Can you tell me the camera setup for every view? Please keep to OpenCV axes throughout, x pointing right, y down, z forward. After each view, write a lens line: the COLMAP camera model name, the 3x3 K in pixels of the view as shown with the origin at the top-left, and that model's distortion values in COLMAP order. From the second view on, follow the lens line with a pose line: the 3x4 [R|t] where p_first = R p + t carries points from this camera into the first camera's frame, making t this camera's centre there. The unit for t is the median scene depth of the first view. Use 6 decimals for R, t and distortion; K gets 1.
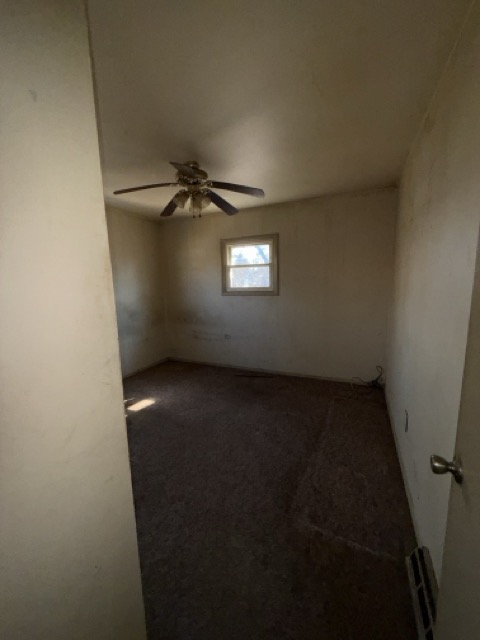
lens RADIAL K [[257.2, 0, 240.2], [0, 257.2, 316.3], [0, 0, 1]] dist [0.001660, 0.000828]
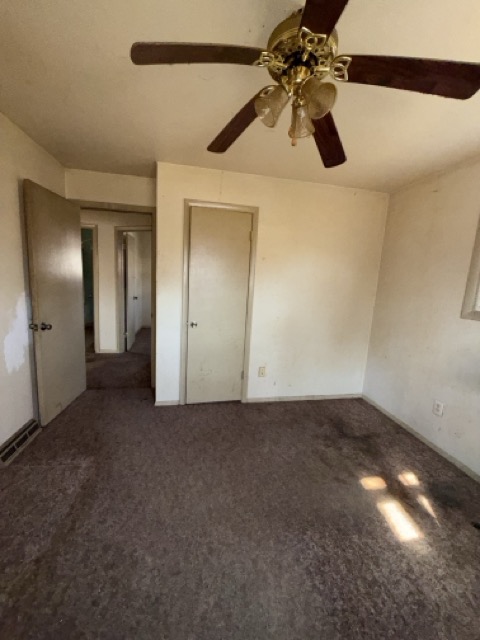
lens RADIAL K [[257.2, 0, 240.6], [0, 257.2, 319.5], [0, 0, 1]] dist [0.001660, 0.000828]
pose [[-0.817267, 0.095114, -0.568356, 0.212105], [-0.110349, 0.942202, 0.316352, -0.267464], [0.565595, 0.321261, -0.759535, 1.663897]]
